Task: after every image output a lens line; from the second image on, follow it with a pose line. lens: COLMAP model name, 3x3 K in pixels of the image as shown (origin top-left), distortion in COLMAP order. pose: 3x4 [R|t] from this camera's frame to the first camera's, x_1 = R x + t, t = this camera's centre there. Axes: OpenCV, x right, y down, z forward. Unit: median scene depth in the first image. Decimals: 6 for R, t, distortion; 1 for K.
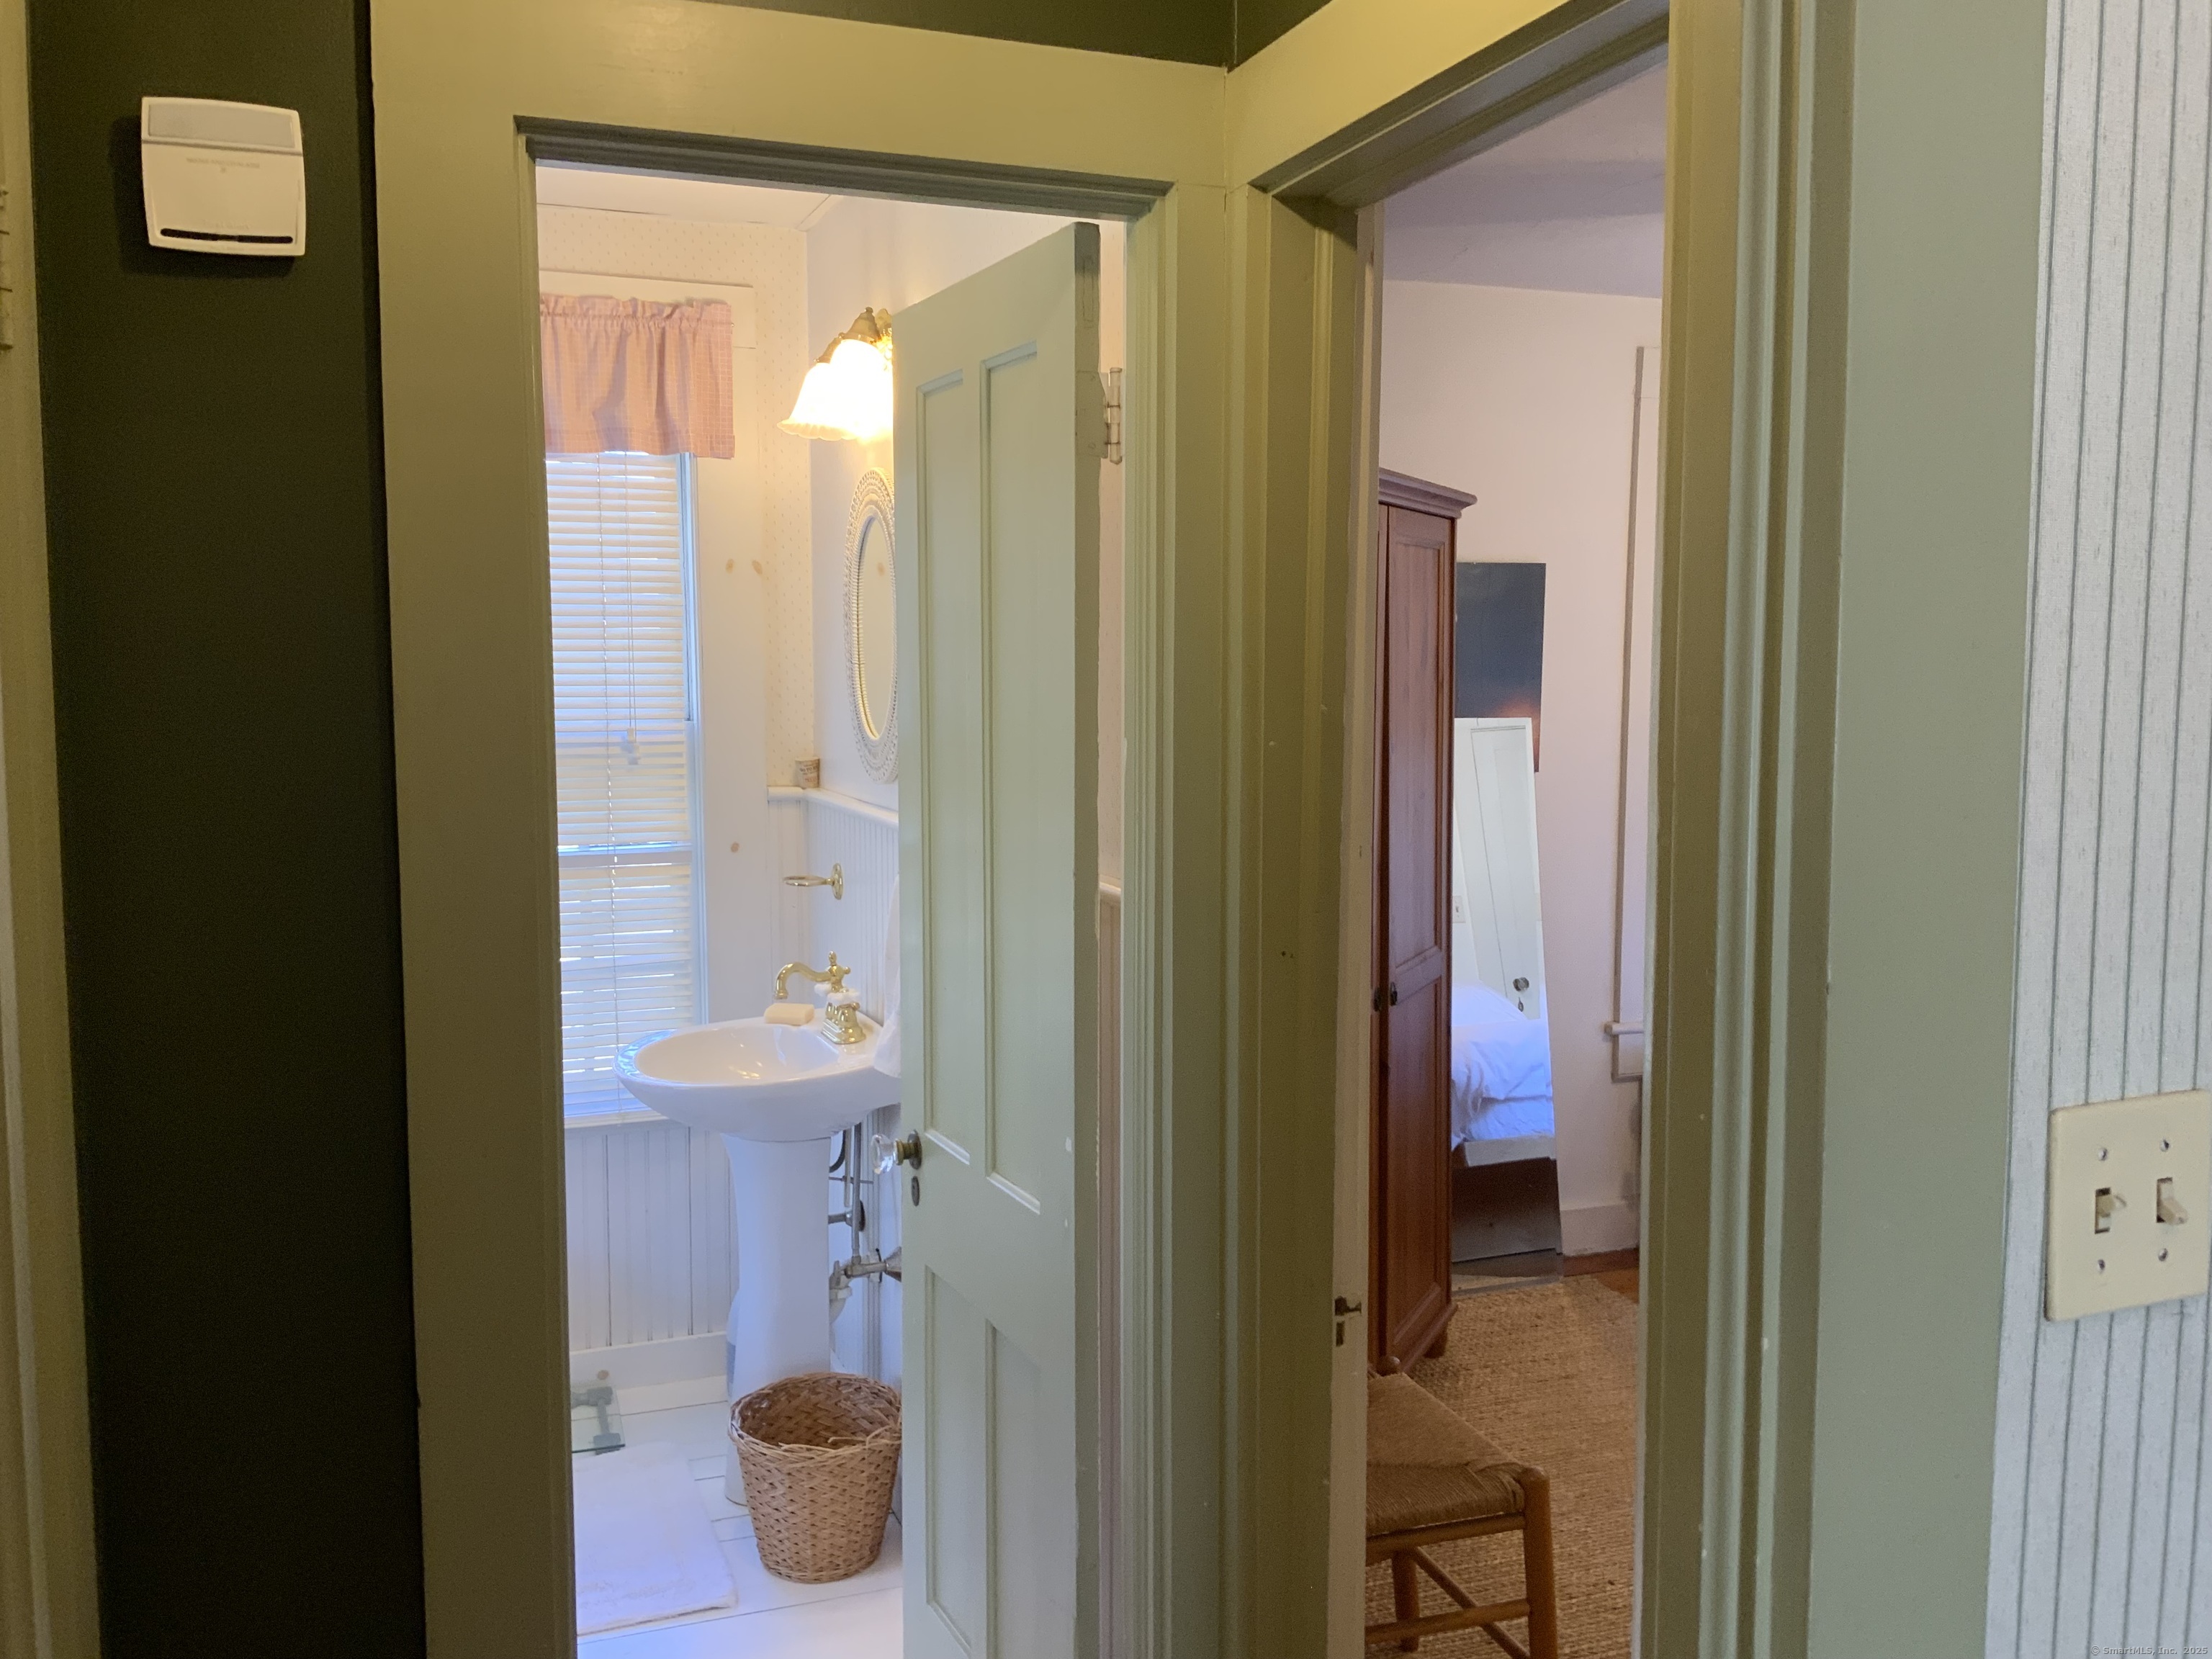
lens RADIAL K [[1823.9, 0, 1100.4], [0, 1823.9, 828.6], [0, 0, 1]] dist [0.093639, -0.168173]
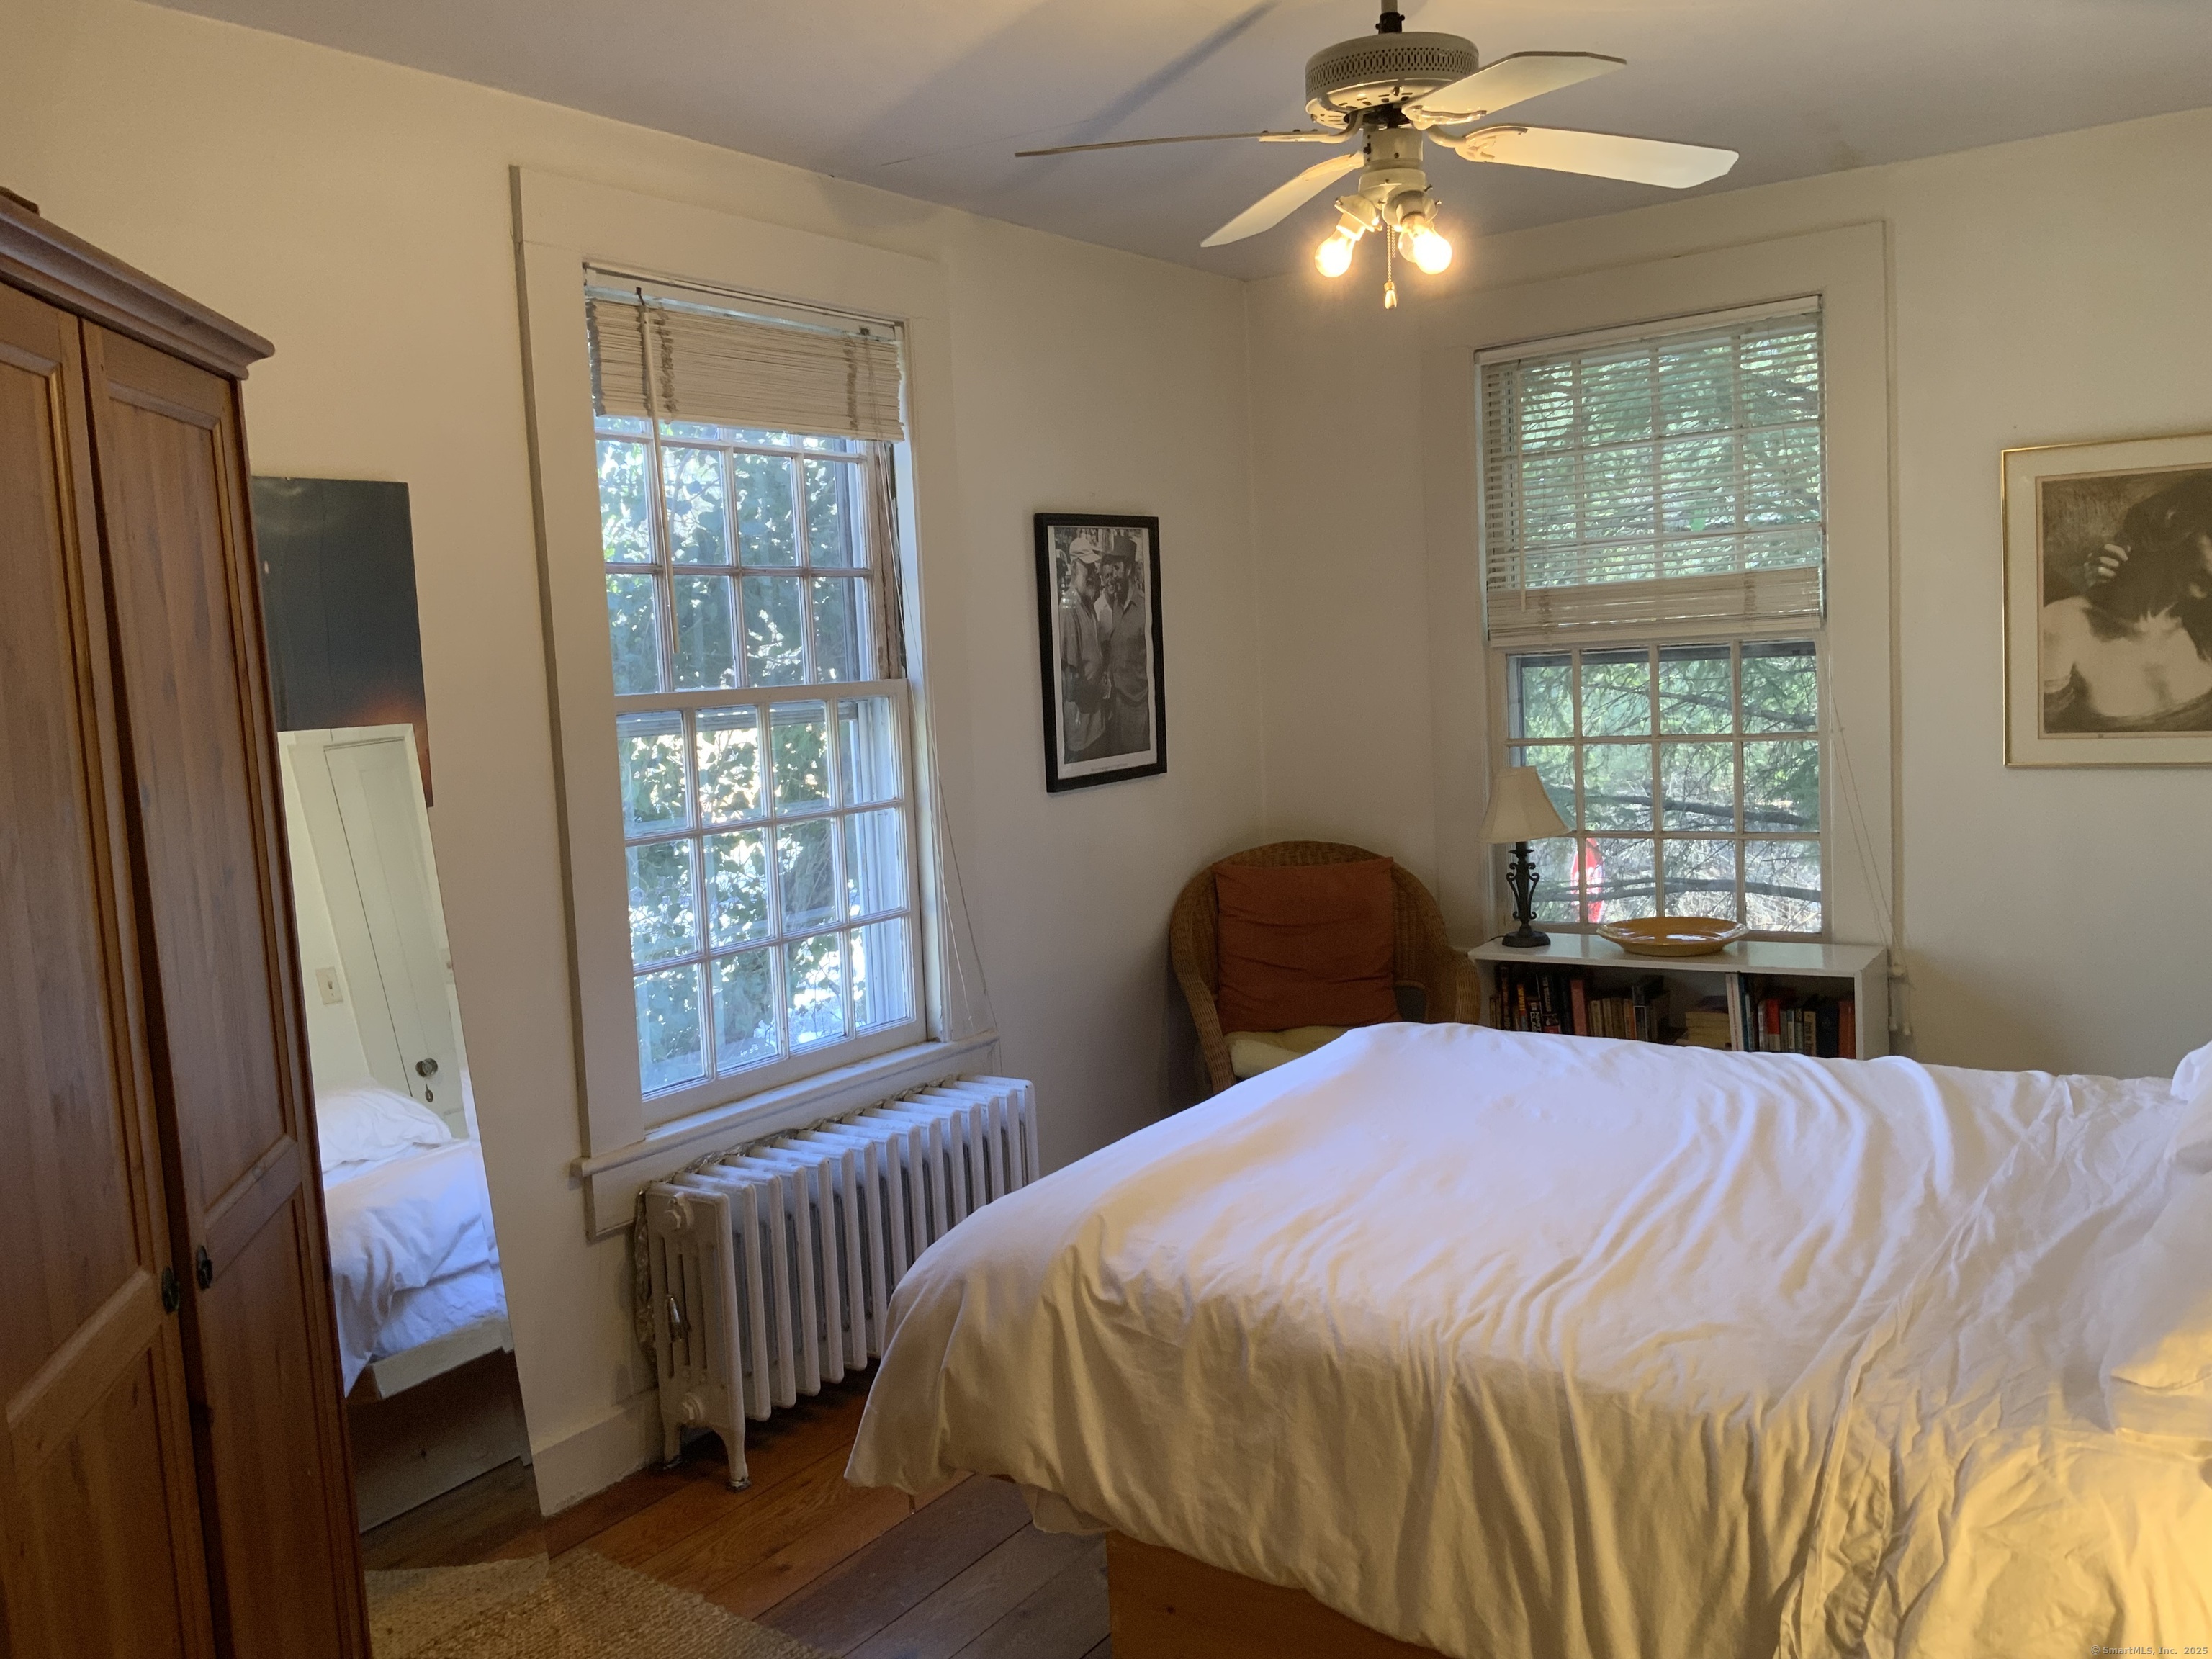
lens RADIAL K [[1823.9, 0, 1083.5], [0, 1823.9, 827.1], [0, 0, 1]] dist [0.093639, -0.168173]
pose [[0.830430, -0.096373, 0.548724, 0.069766], [0.097829, 0.994846, 0.026674, -0.017802], [-0.548467, 0.031530, 0.835578, 0.319229]]
